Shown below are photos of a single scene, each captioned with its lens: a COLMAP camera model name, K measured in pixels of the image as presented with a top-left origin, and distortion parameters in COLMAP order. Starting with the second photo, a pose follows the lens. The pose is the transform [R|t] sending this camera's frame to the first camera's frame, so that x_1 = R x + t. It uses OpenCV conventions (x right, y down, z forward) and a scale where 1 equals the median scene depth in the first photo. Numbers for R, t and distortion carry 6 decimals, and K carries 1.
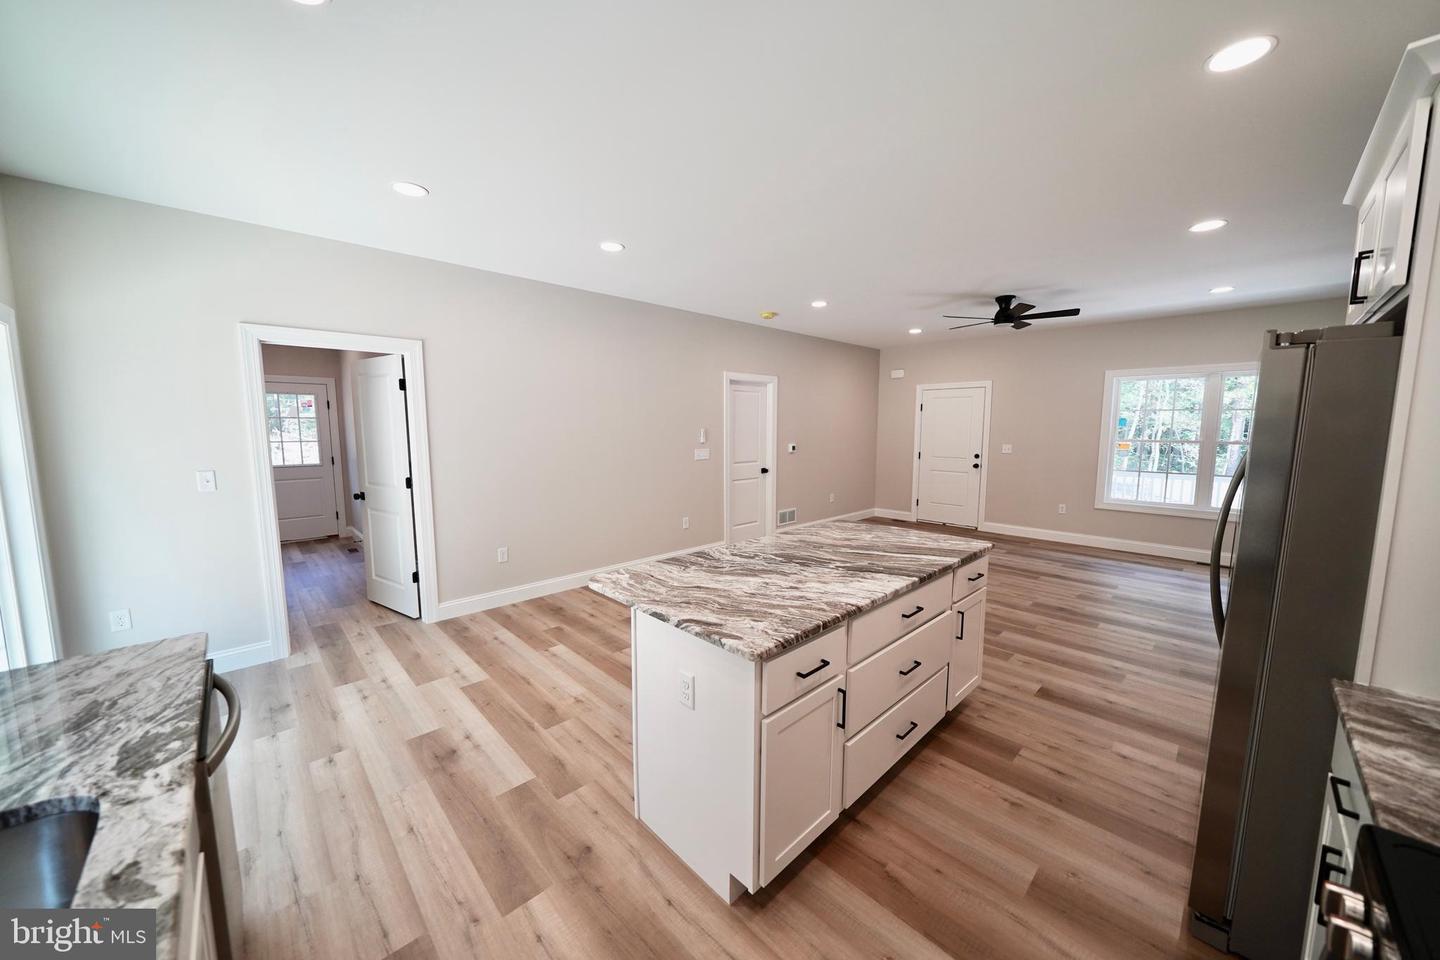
lens RADIAL K [[508.4, 0, 725.7], [0, 508.4, 480.6], [0, 0, 1]] dist [-0.006638, 0.000066]
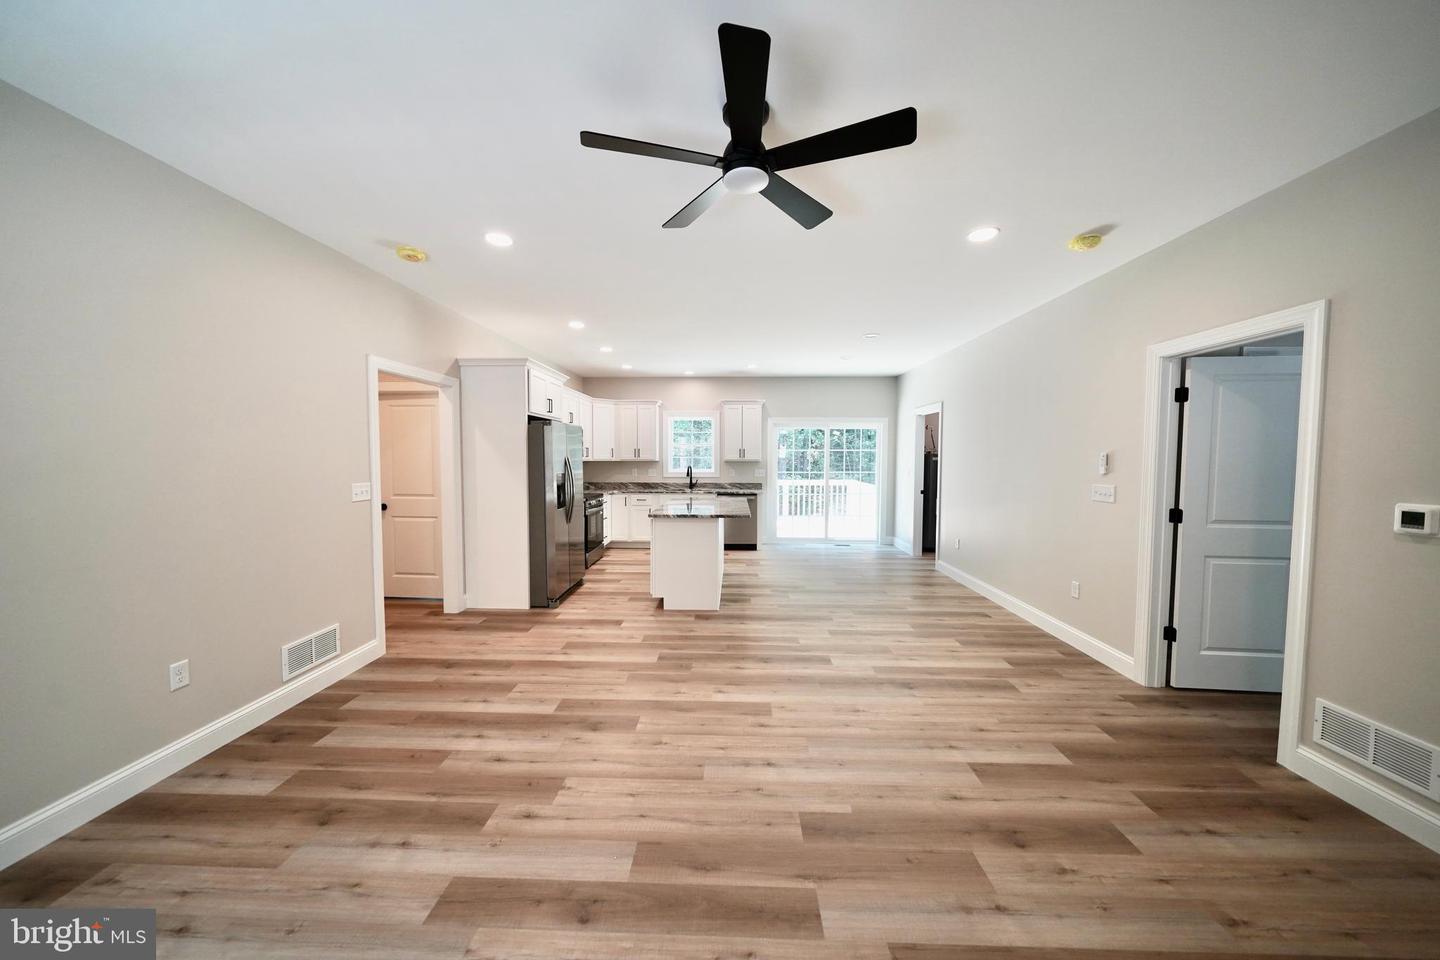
lens RADIAL K [[495.0, 0, 717.1], [0, 495.0, 479.0], [0, 0, 1]] dist [-0.005460, 0.000028]
pose [[-0.726769, 0.027508, -0.686331, 1.862616], [-0.078329, 0.989361, 0.122597, -0.277764], [0.682401, 0.142859, -0.716882, 2.886509]]
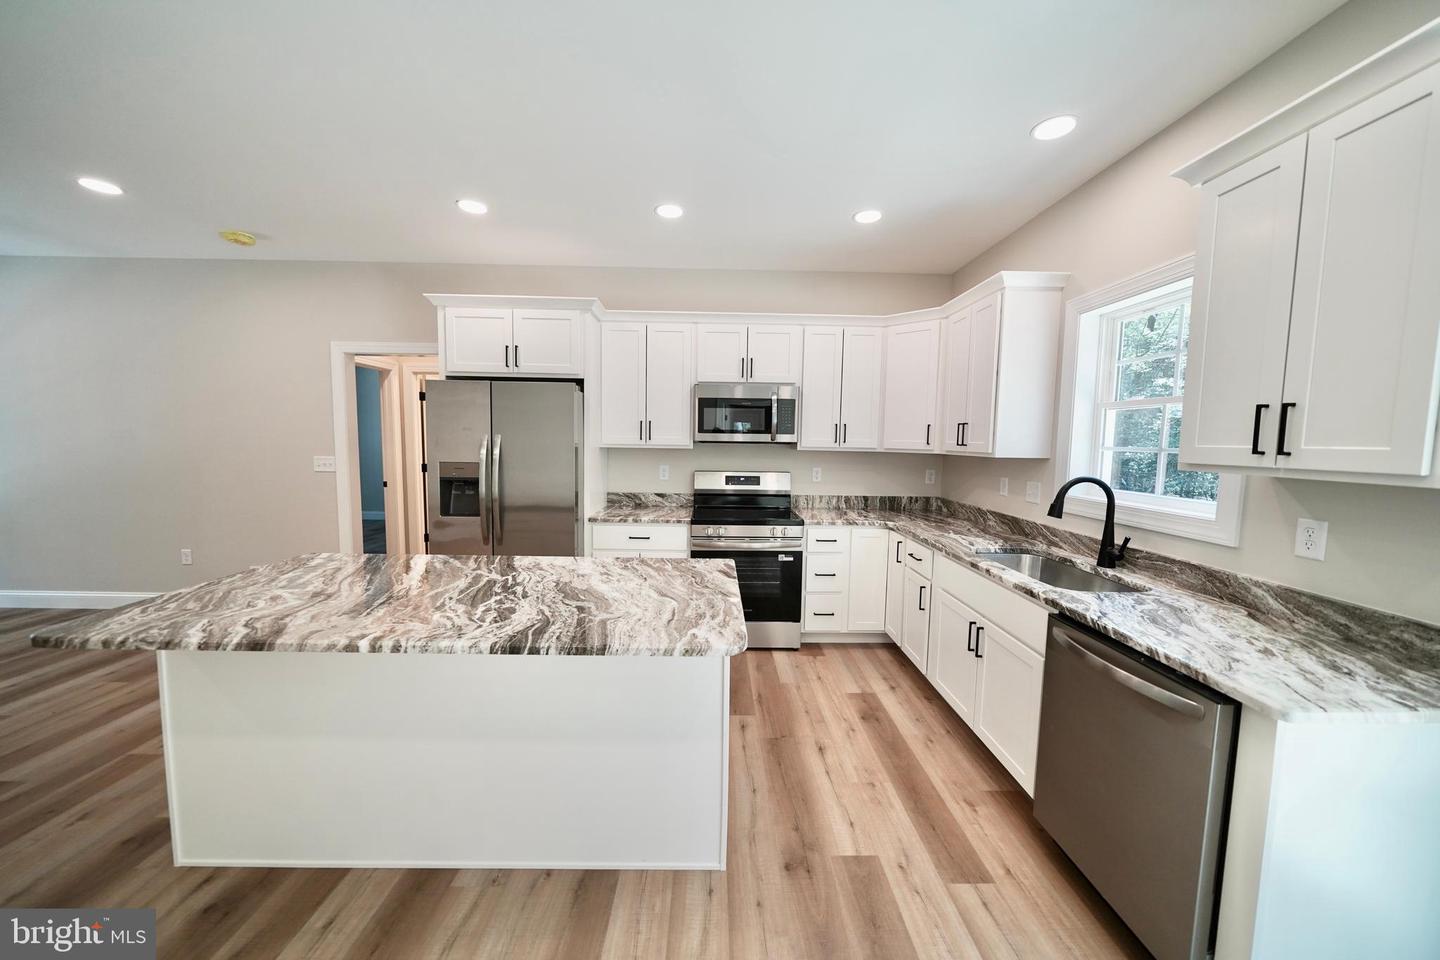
lens RADIAL K [[495.0, 0, 717.1], [0, 495.0, 479.0], [0, 0, 1]] dist [-0.005460, 0.000028]
pose [[-0.719452, -0.069053, 0.691101, -0.618238], [0.058331, 0.985522, 0.159195, -0.108717], [-0.692089, 0.154846, -0.705008, 1.322074]]
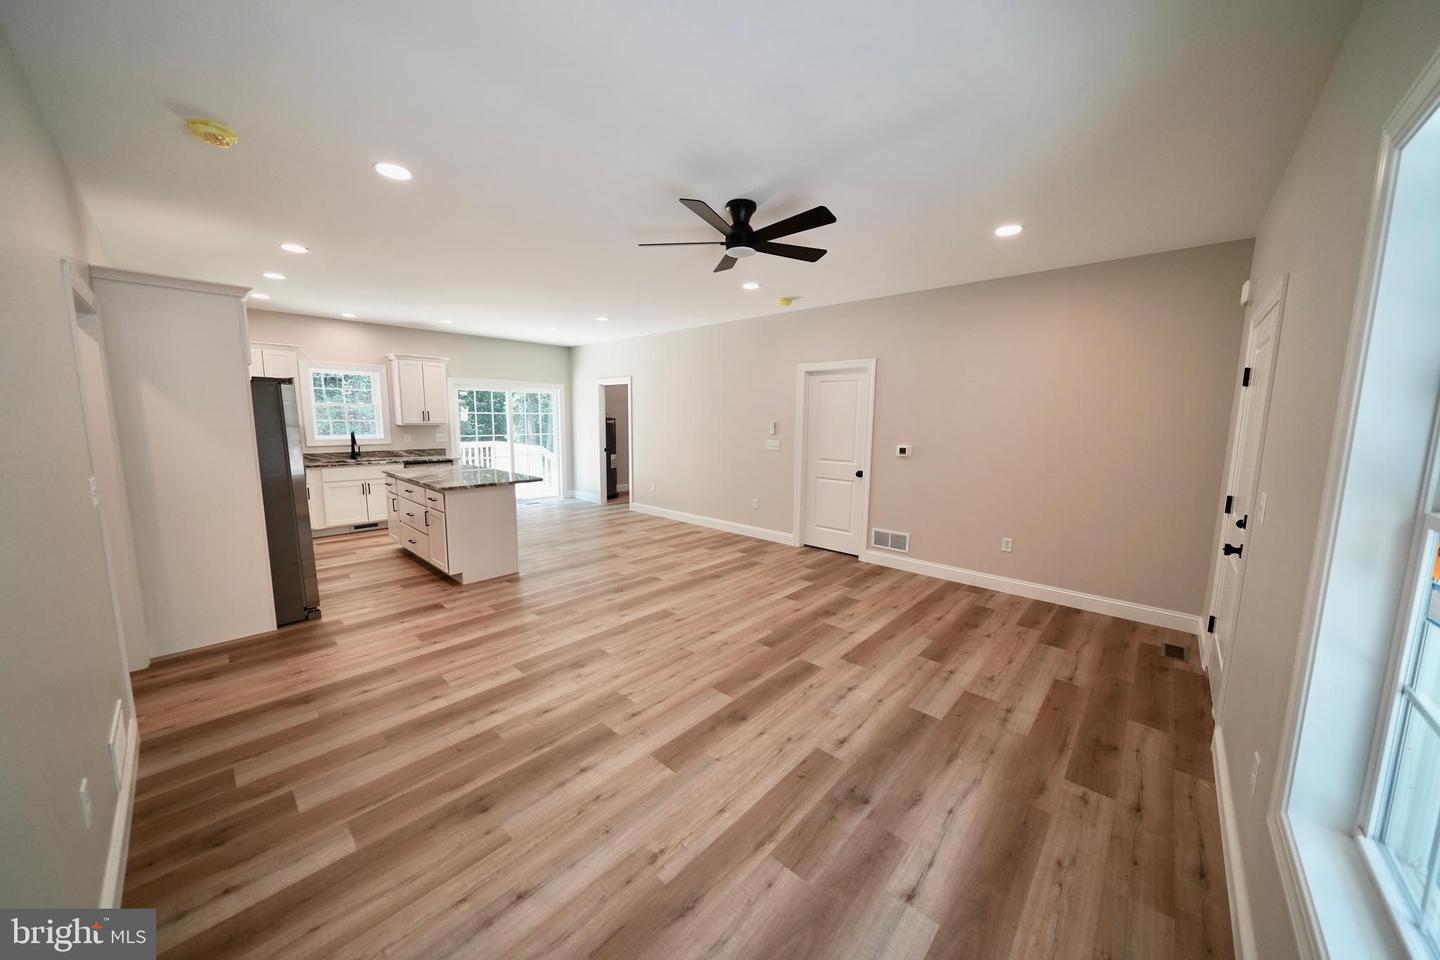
lens RADIAL K [[496.2, 0, 722.5], [0, 496.2, 479.8], [0, 0, 1]] dist [-0.005316, -0.000067]
pose [[0.056510, 0.125417, -0.990493, 2.606248], [-0.118445, 0.985915, 0.118080, -0.238743], [0.991351, 0.110646, 0.070569, 2.159034]]
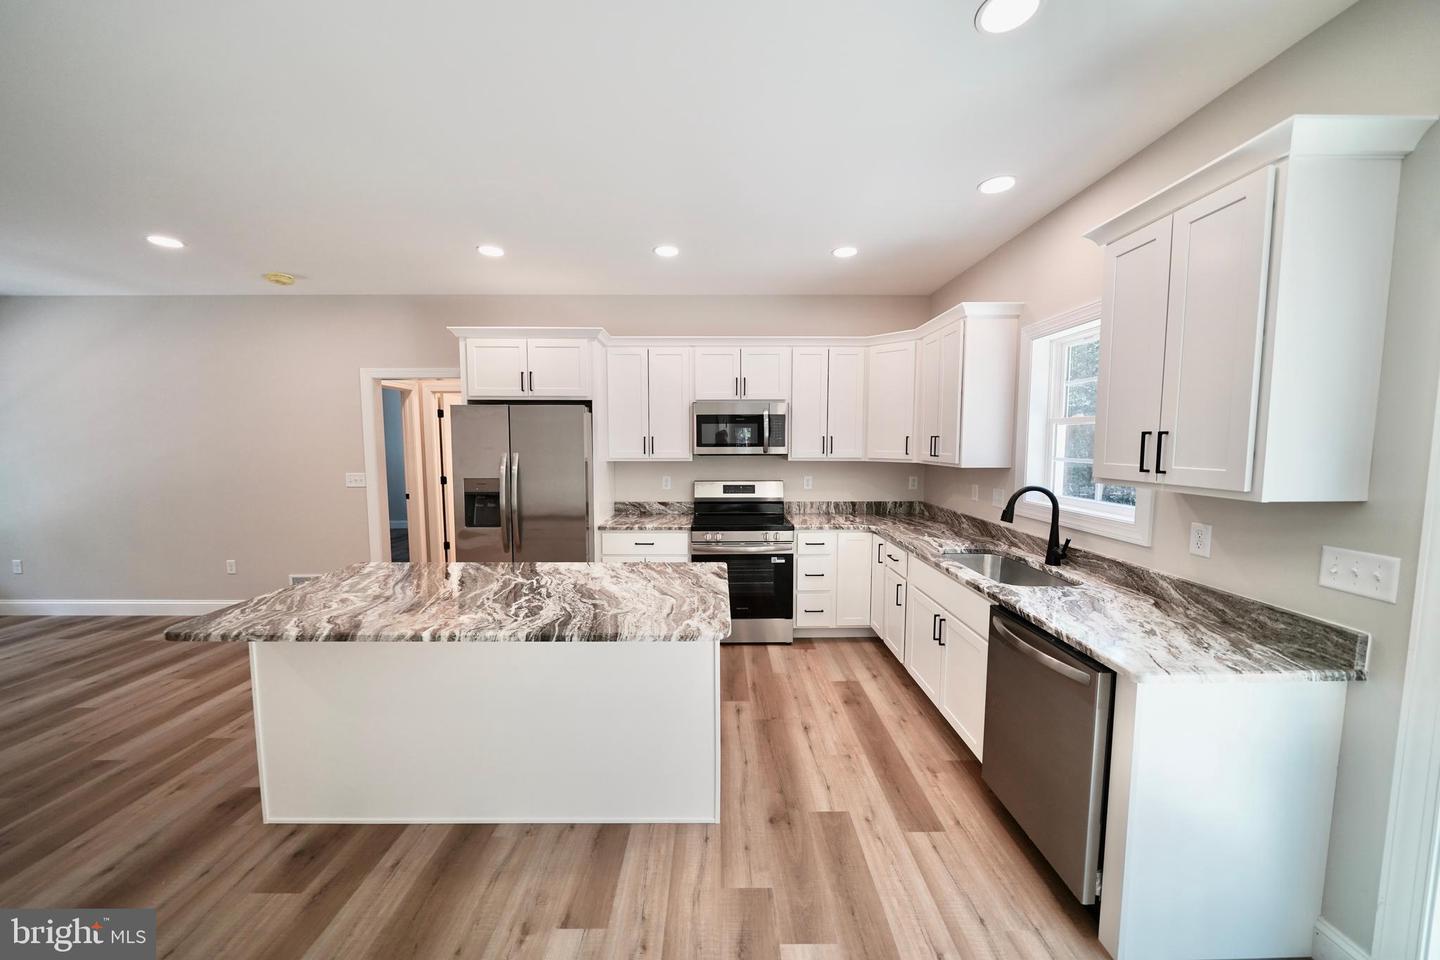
lens RADIAL K [[495.0, 0, 717.1], [0, 495.0, 479.0], [0, 0, 1]] dist [-0.005460, 0.000028]
pose [[-0.712891, -0.054793, 0.699131, -0.738113], [0.075762, 0.985090, 0.154458, -0.157011], [-0.697171, 0.163080, -0.698110, 1.402741]]
